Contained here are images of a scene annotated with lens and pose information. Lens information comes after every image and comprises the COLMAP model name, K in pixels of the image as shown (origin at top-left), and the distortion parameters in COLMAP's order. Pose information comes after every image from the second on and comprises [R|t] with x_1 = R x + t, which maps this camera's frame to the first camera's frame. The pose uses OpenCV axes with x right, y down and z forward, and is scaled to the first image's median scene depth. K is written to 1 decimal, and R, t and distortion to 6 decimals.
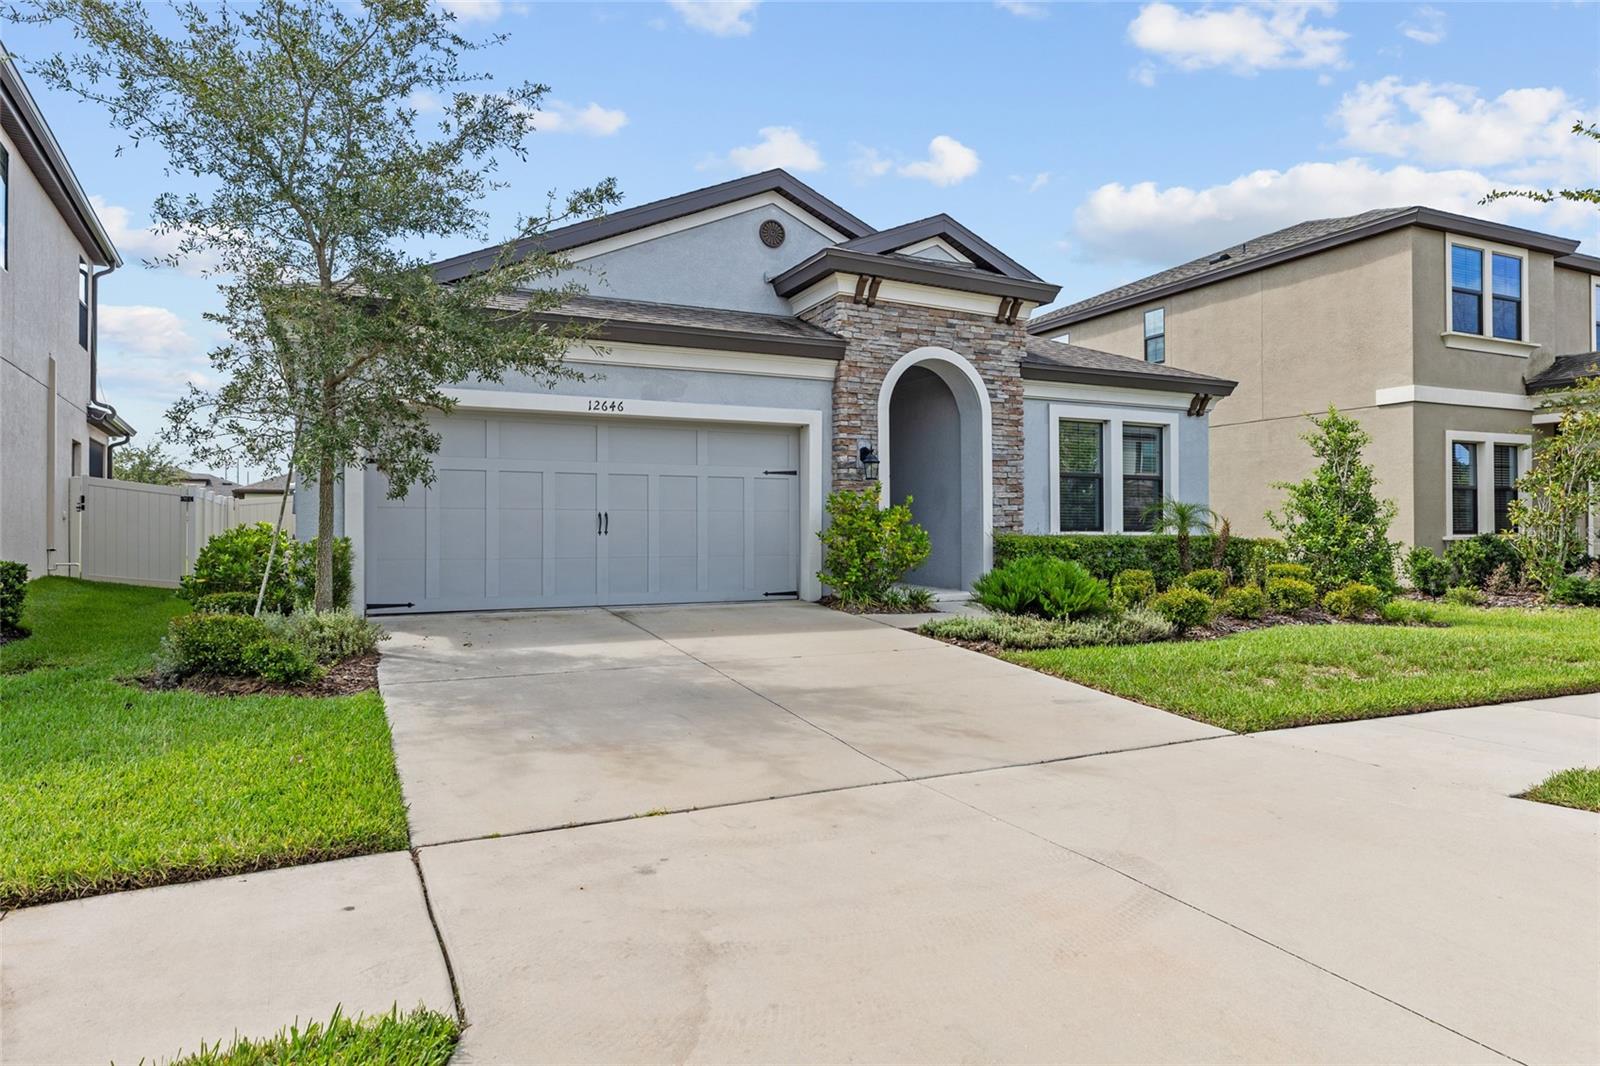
lens RADIAL K [[960.3, 0, 809.3], [0, 960.3, 531.3], [0, 0, 1]] dist [0.005172, -0.001151]
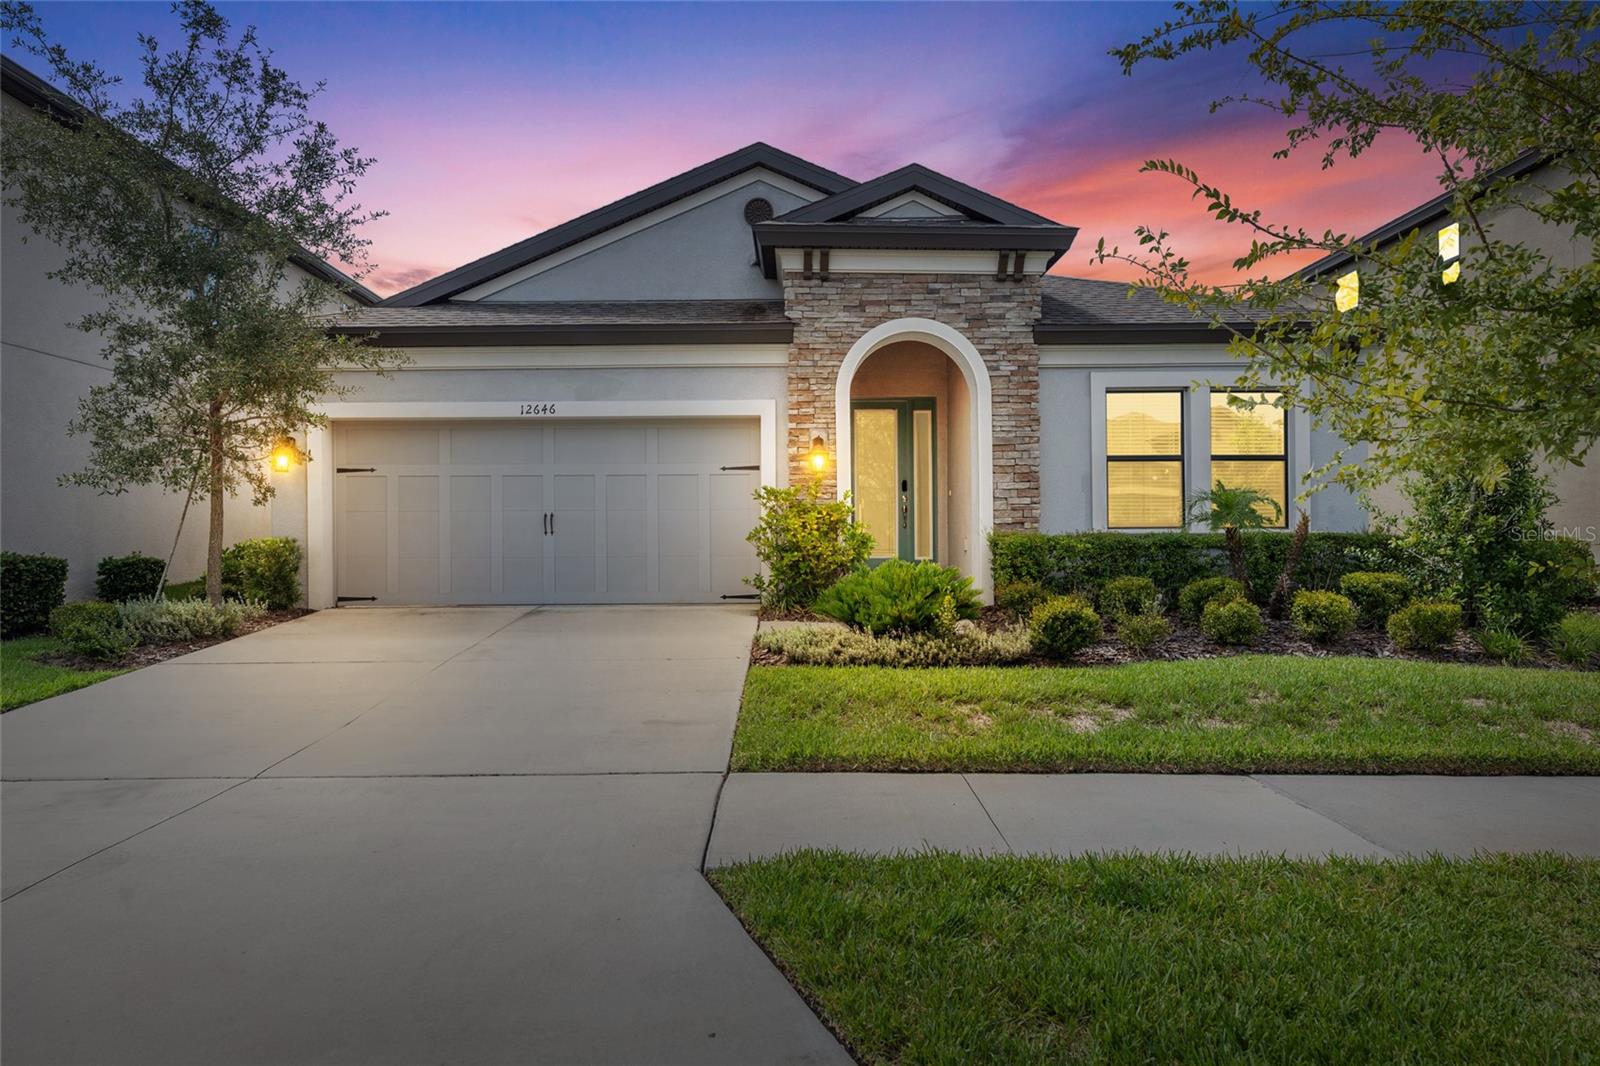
lens RADIAL K [[1042.7, 0, 805.8], [0, 1042.7, 532.3], [0, 0, 1]] dist [0.007049, 0.005975]
pose [[0.900207, -0.003920, -0.435444, 0.467014], [0.006289, 0.999972, 0.003999, -0.001720], [0.435416, -0.006338, 0.900207, 0.106871]]
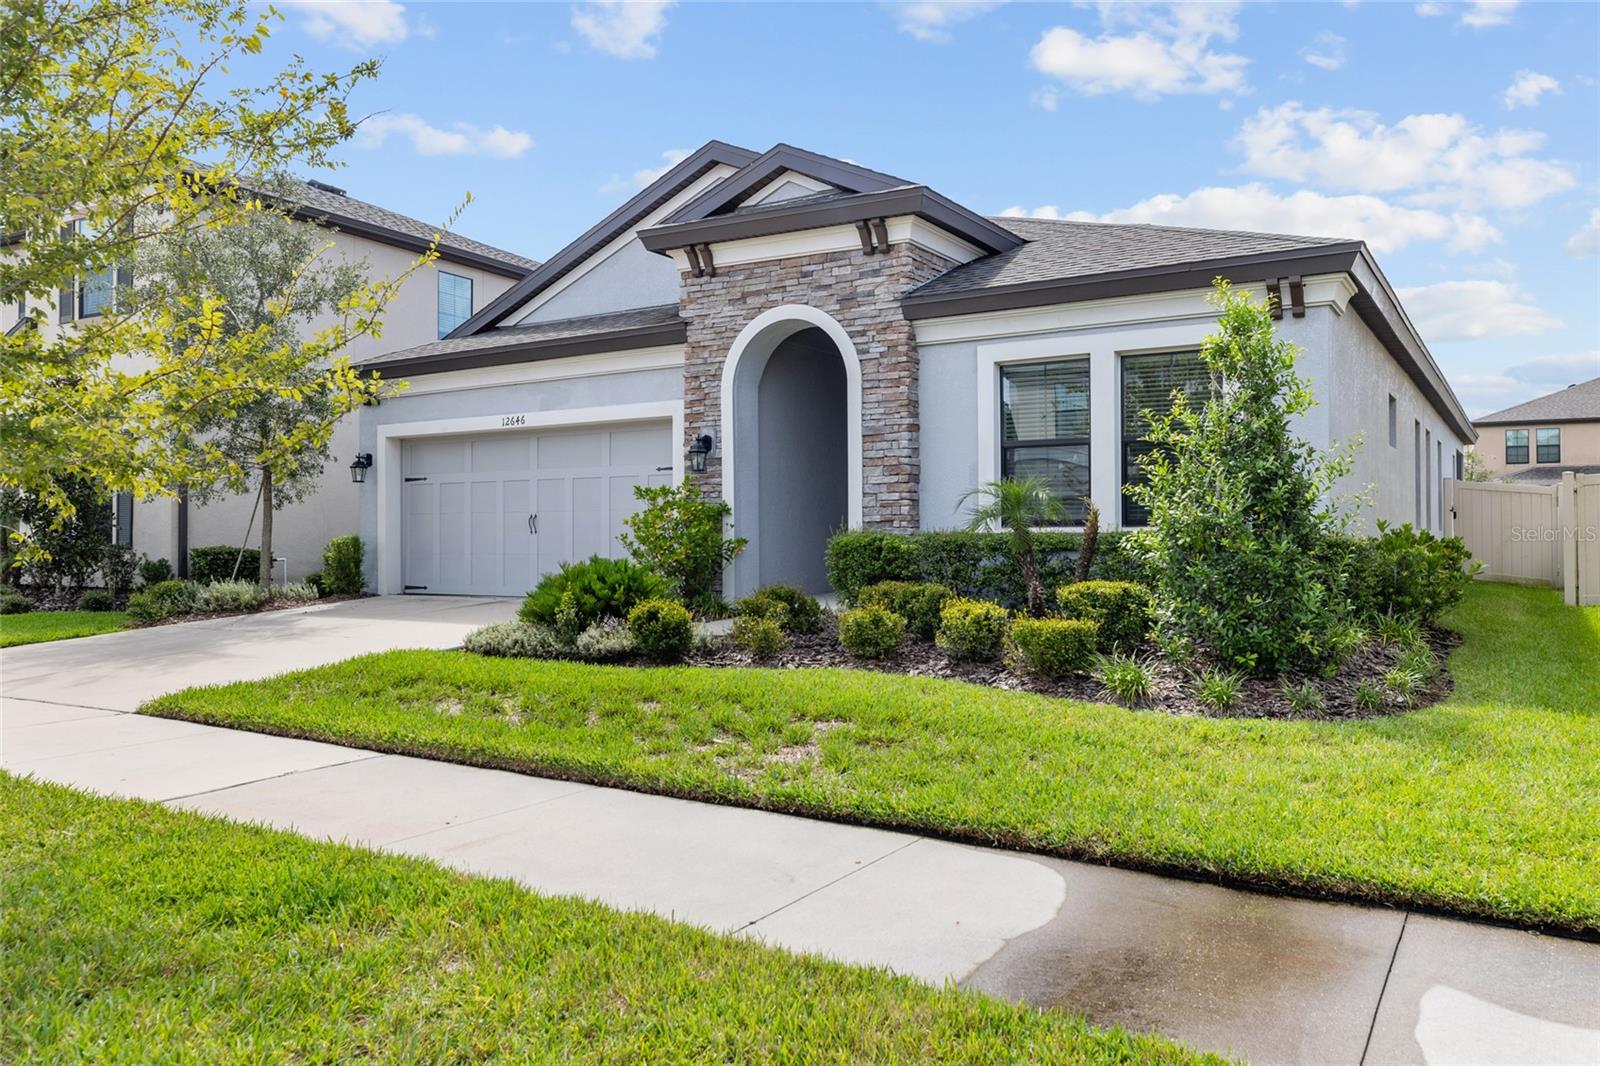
lens RADIAL K [[1207.9, 0, 797.5], [0, 1207.9, 529.1], [0, 0, 1]] dist [-0.005567, 0.002529]
pose [[0.518679, -0.007537, -0.854936, 1.045581], [0.004355, 0.999971, -0.006173, 0.007218], [0.854958, -0.000521, 0.518697, 0.480212]]
